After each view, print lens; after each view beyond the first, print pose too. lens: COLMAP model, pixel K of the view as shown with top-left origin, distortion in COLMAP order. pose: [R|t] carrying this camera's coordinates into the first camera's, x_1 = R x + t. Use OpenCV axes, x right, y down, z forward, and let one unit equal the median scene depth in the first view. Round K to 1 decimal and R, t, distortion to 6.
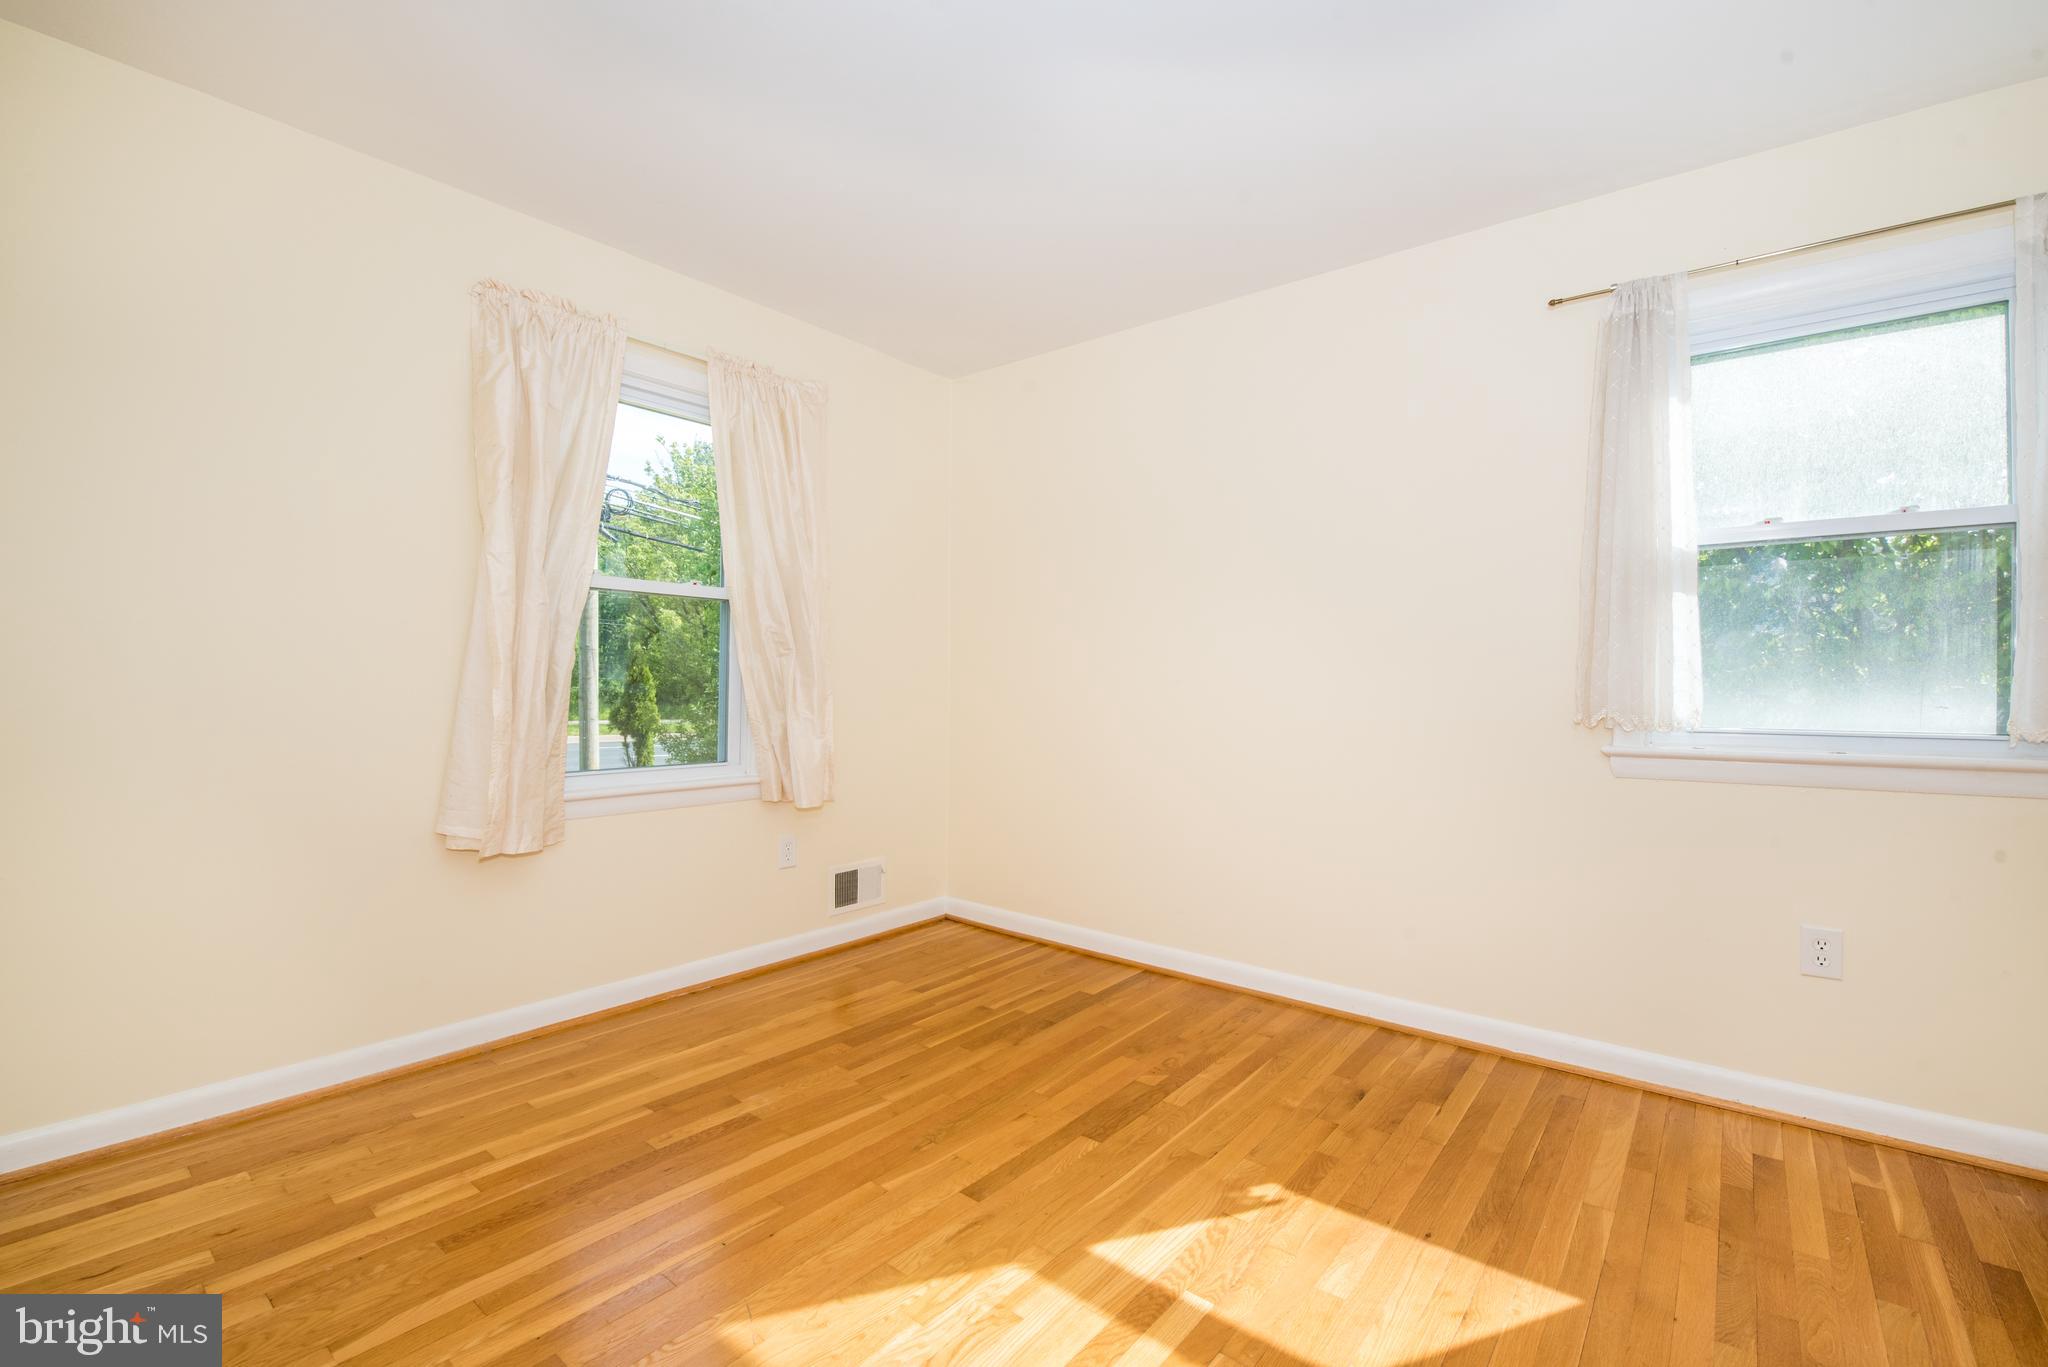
lens RADIAL K [[887.2, 0, 1028.7], [0, 887.2, 686.7], [0, 0, 1]] dist [-0.009010, -0.002389]
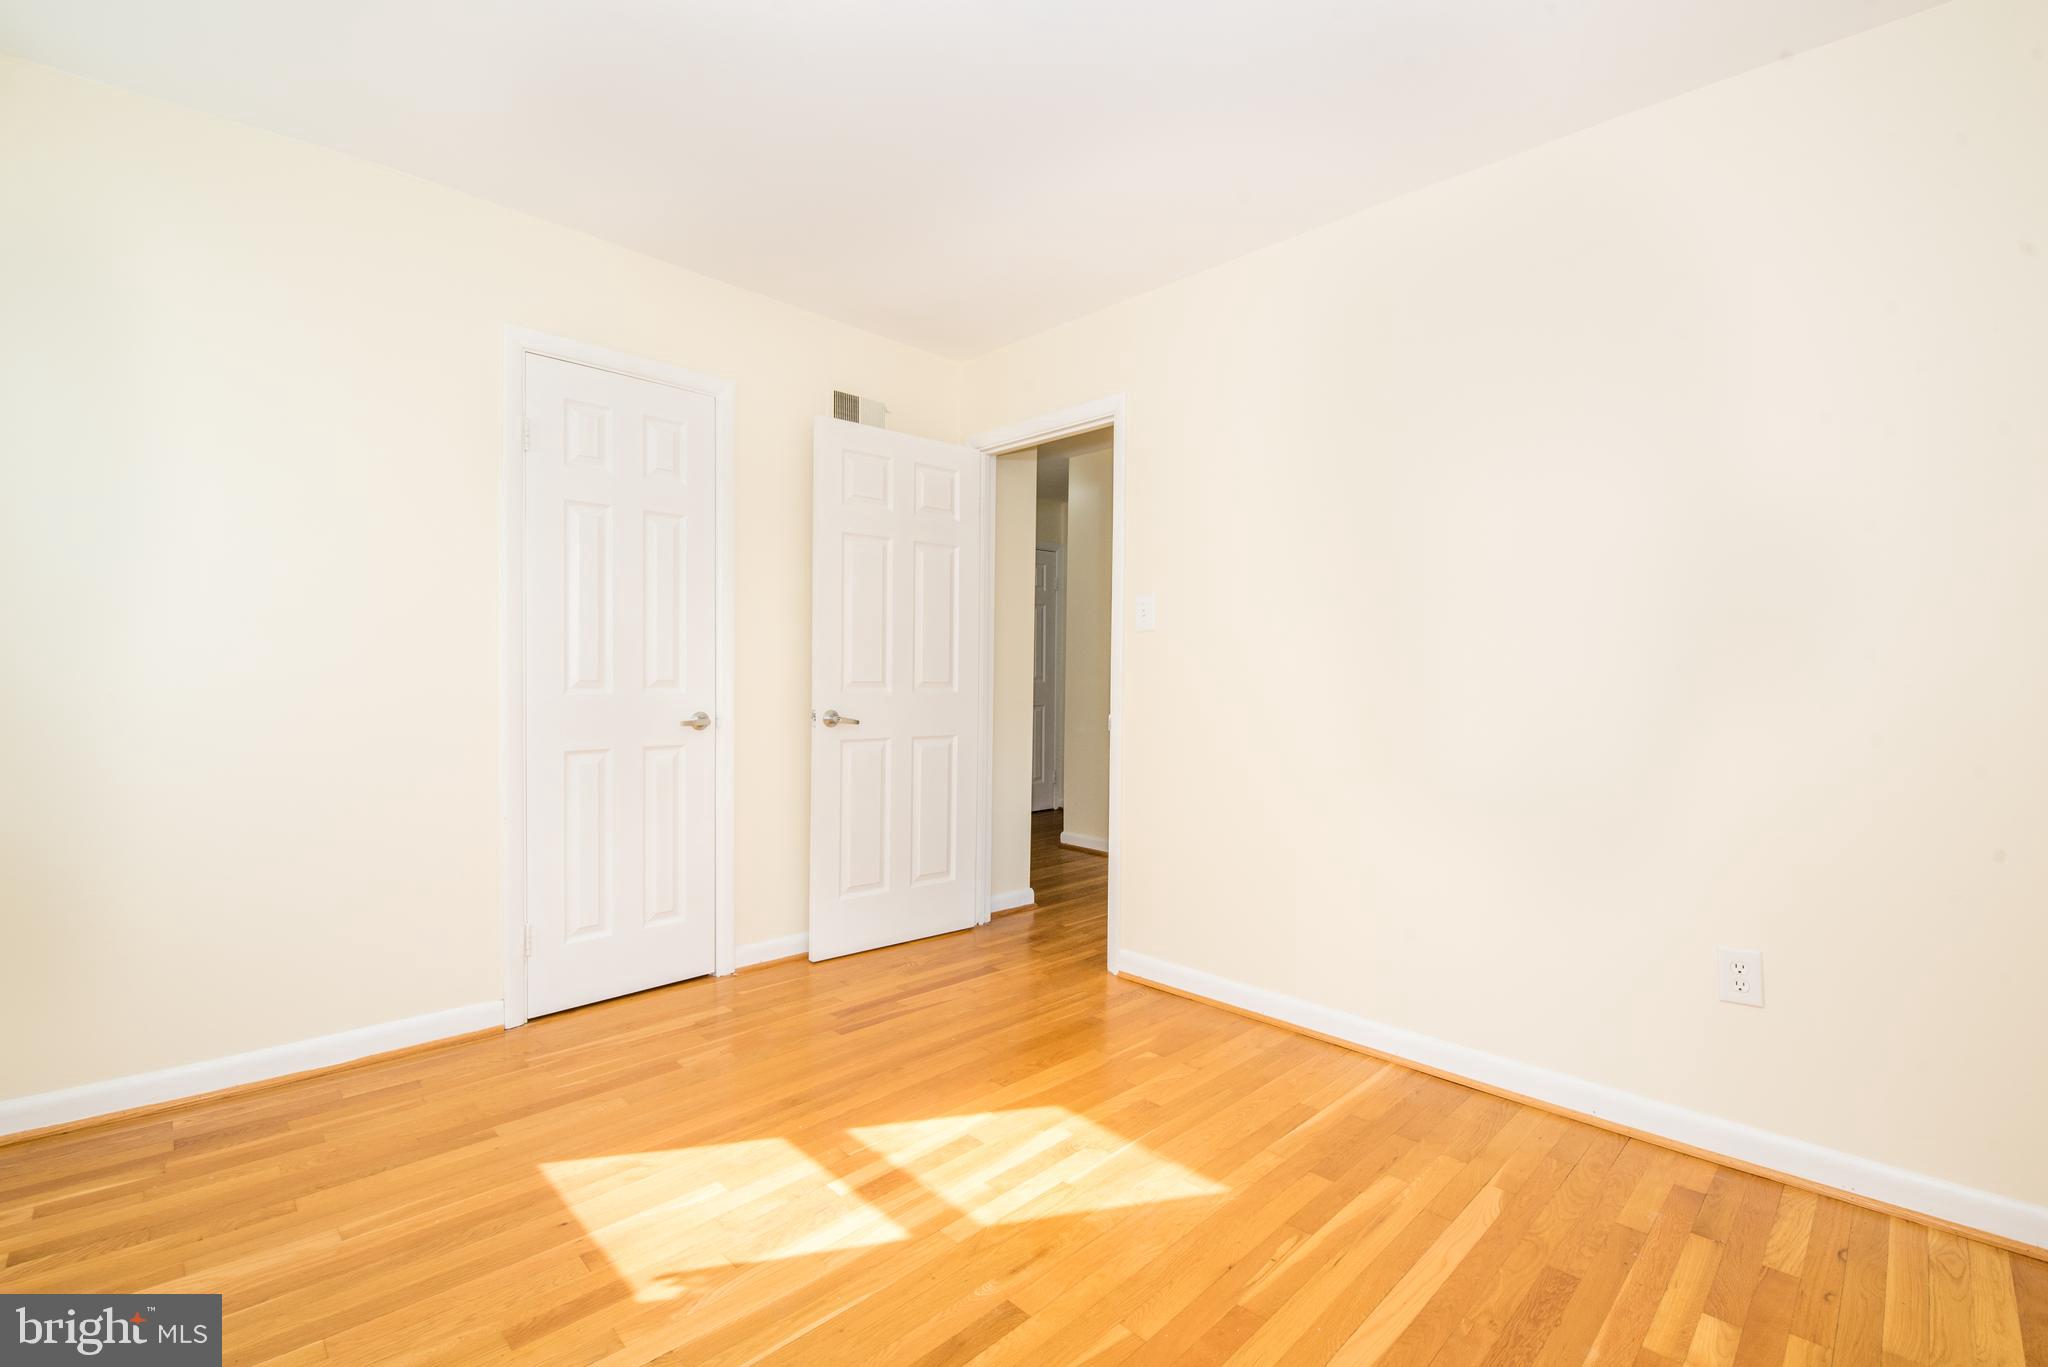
lens RADIAL K [[887.2, 0, 1018.2], [0, 887.2, 687.5], [0, 0, 1]] dist [-0.009010, -0.002389]
pose [[-0.994585, -0.023500, 0.101235, -0.148926], [-0.024526, 0.999660, -0.008895, 0.014273], [-0.100991, -0.011329, -0.994823, 2.034855]]
